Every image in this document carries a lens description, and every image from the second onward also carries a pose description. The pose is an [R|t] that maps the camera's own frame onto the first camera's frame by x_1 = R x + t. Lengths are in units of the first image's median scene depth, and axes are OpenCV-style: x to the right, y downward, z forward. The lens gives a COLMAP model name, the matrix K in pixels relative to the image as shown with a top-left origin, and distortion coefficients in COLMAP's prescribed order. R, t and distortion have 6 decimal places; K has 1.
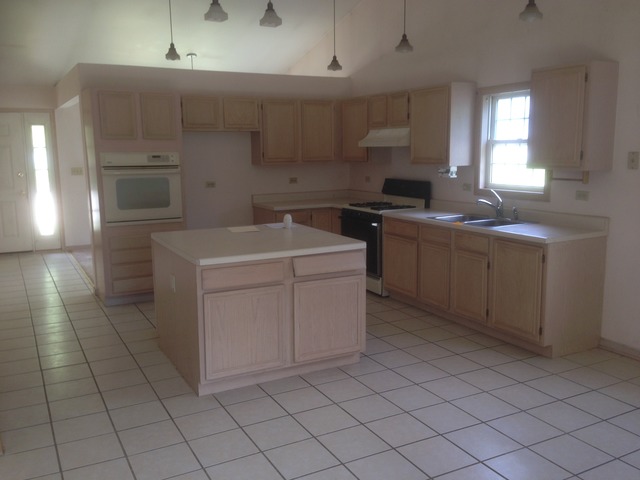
lens RADIAL K [[598.7, 0, 318.7], [0, 598.7, 240.3], [0, 0, 1]] dist [0.120641, 0.000000]
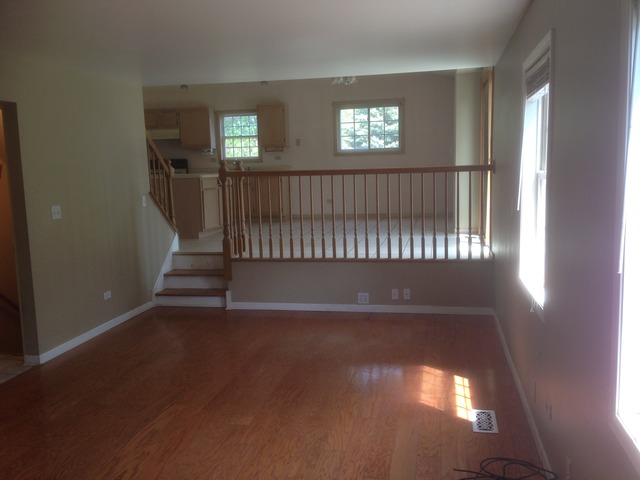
lens RADIAL K [[598.7, 0, 320.7], [0, 598.7, 240.4], [0, 0, 1]] dist [0.120641, 0.000000]
pose [[0.627481, -0.101056, 0.772046, -1.133022], [0.143463, 0.989571, 0.012928, 0.207376], [-0.765301, 0.102648, 0.635435, -0.524505]]
